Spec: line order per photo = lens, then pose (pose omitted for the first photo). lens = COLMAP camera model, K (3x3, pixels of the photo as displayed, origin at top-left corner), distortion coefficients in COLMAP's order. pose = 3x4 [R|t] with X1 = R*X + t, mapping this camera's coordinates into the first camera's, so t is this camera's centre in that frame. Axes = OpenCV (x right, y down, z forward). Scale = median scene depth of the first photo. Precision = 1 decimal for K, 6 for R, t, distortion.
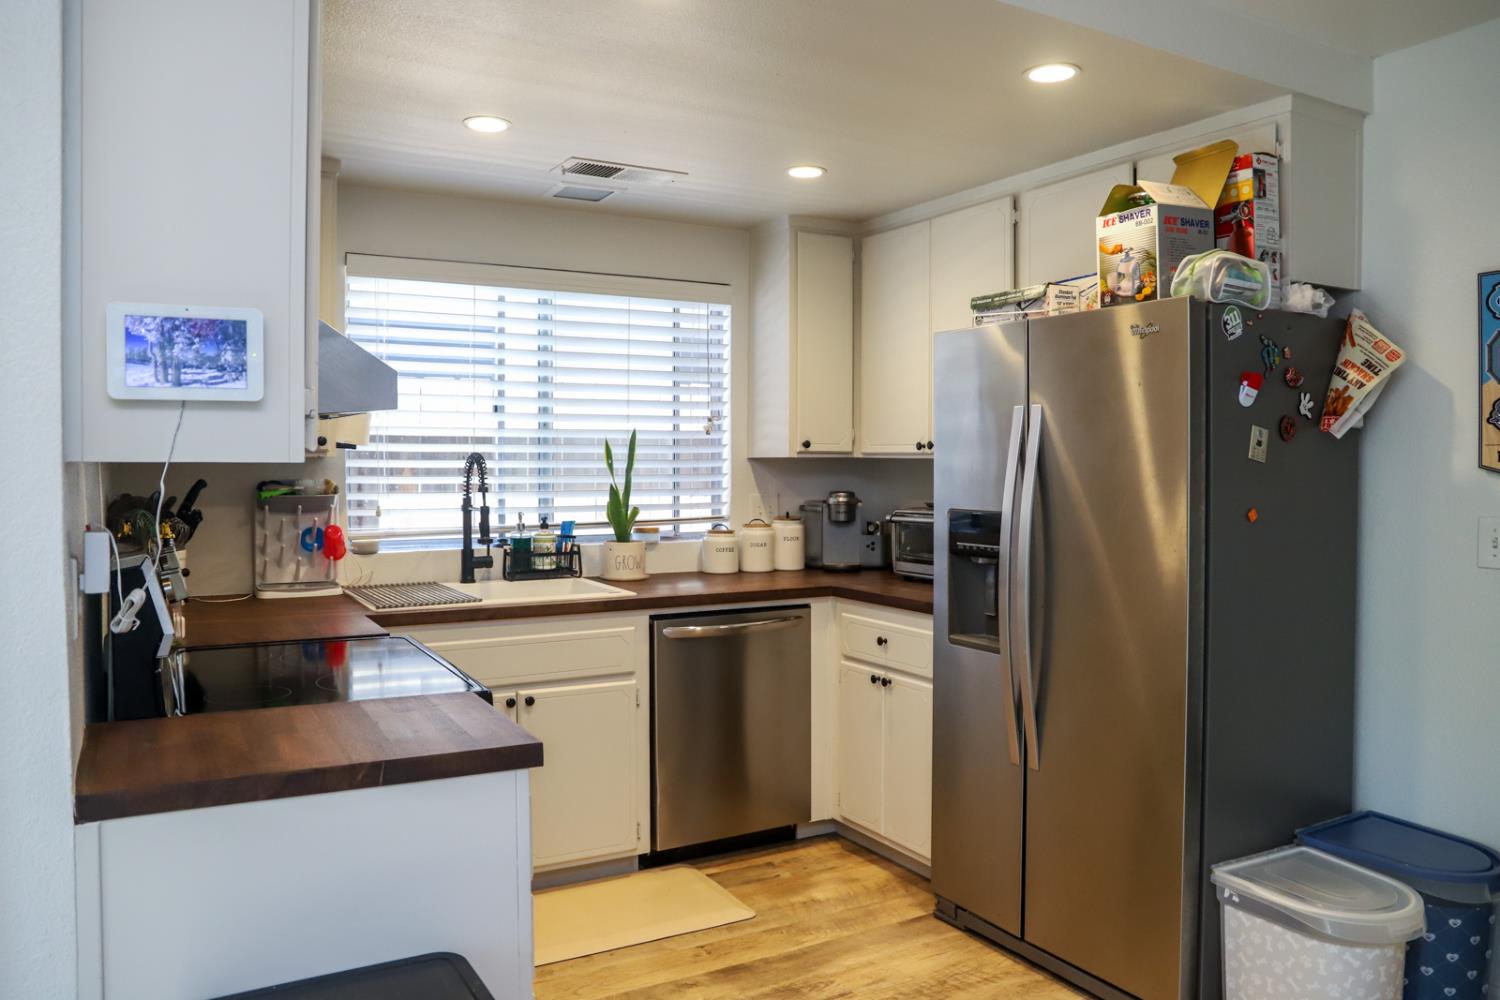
lens RADIAL K [[1110.5, 0, 746.6], [0, 1110.5, 457.7], [0, 0, 1]] dist [-0.123481, 0.001799]
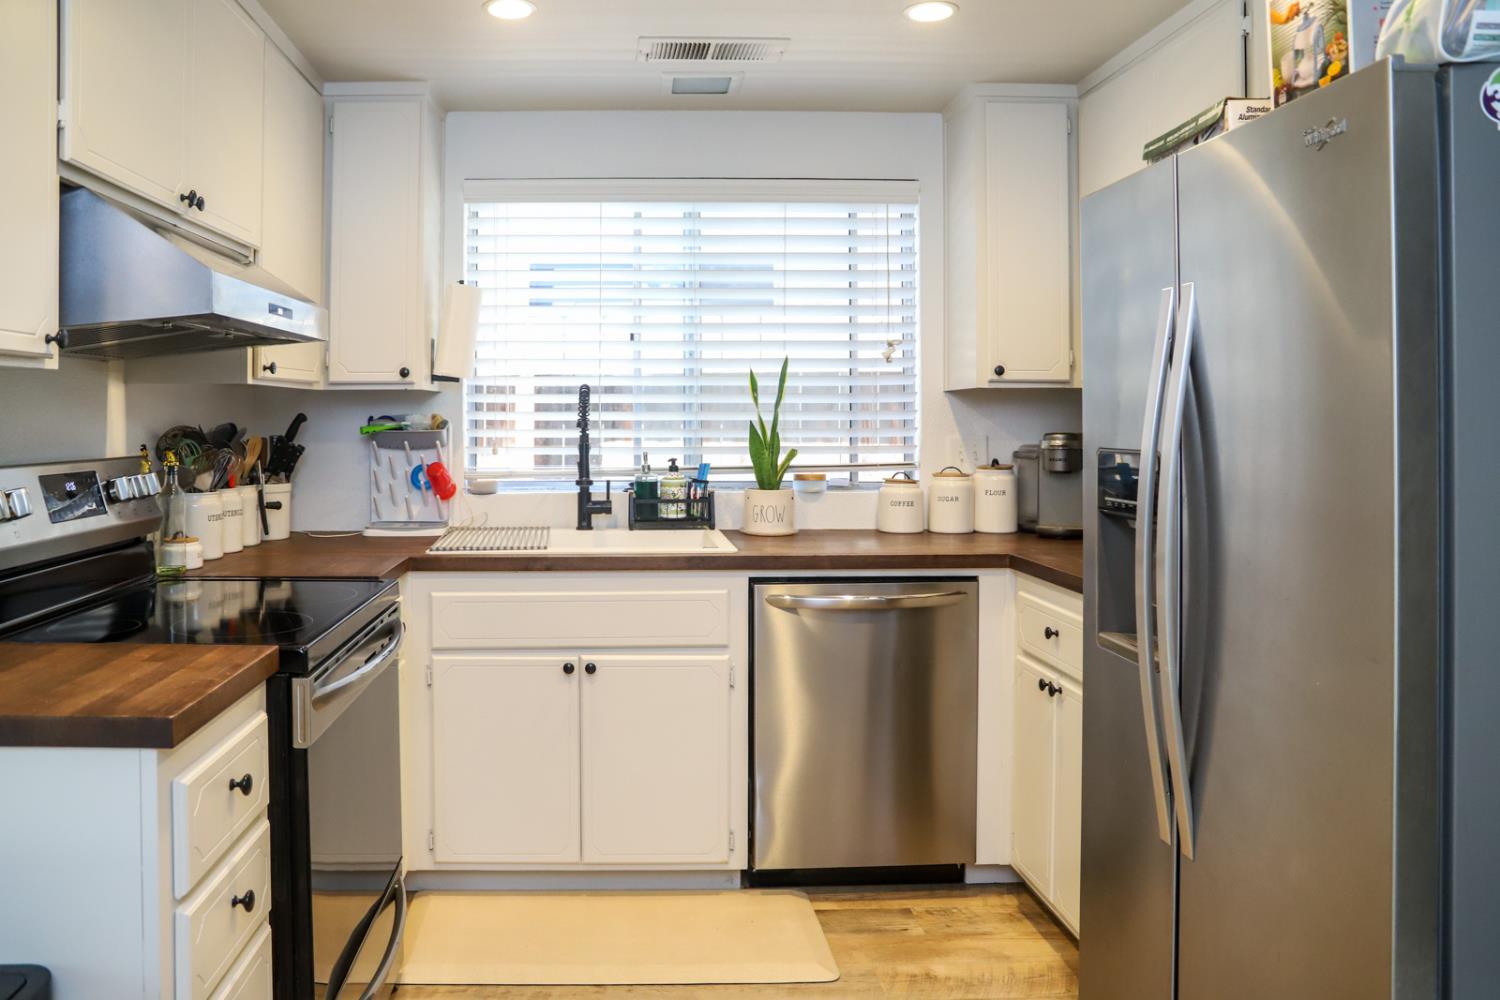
lens RADIAL K [[1074.5, 0, 750.1], [0, 1074.5, 412.6], [0, 0, 1]] dist [-0.062979, 0.001398]
pose [[0.882155, -0.008430, -0.470883, 0.271985], [0.003046, 0.999921, -0.012196, 0.027864], [0.470948, 0.009325, 0.882111, 0.277753]]
